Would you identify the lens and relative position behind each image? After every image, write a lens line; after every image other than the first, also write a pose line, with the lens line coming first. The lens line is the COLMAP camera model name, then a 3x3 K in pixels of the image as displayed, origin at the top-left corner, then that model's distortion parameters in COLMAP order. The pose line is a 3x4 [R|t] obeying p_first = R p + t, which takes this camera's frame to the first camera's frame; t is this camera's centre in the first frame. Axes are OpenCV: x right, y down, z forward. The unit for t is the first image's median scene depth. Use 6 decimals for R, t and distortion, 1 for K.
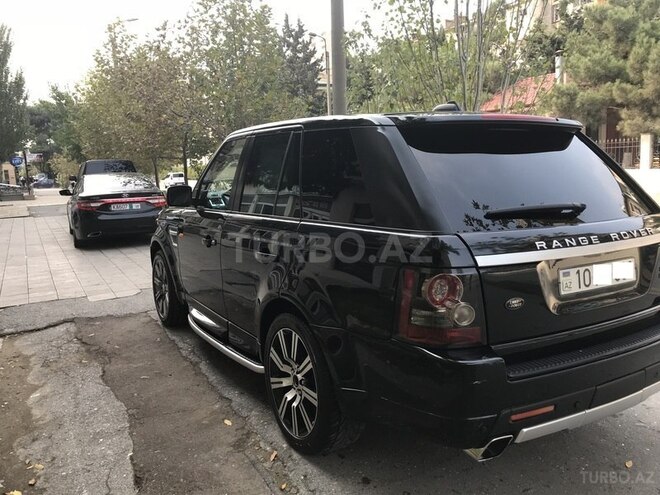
lens RADIAL K [[558.6, 0, 329.6], [0, 558.6, 245.9], [0, 0, 1]] dist [0.027991, -0.003261]
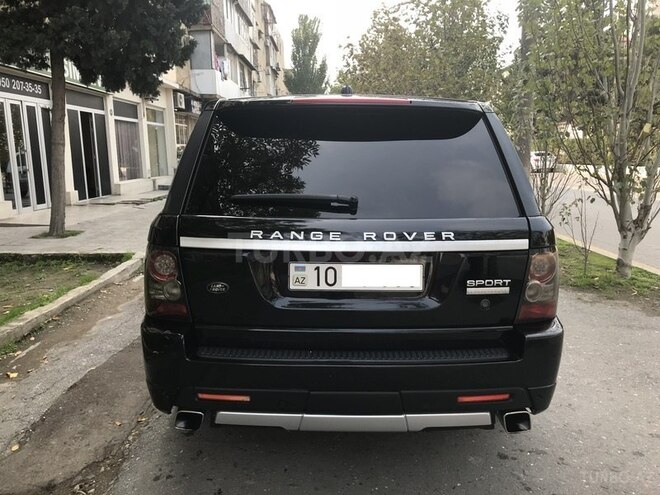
lens RADIAL K [[558.6, 0, 326.9], [0, 558.6, 250.4], [0, 0, 1]] dist [0.027991, -0.003261]
pose [[0.864642, 0.116912, -0.488596, 0.900463], [-0.095375, 0.993058, 0.068839, -0.049526], [0.493252, -0.012921, 0.869791, 0.186969]]
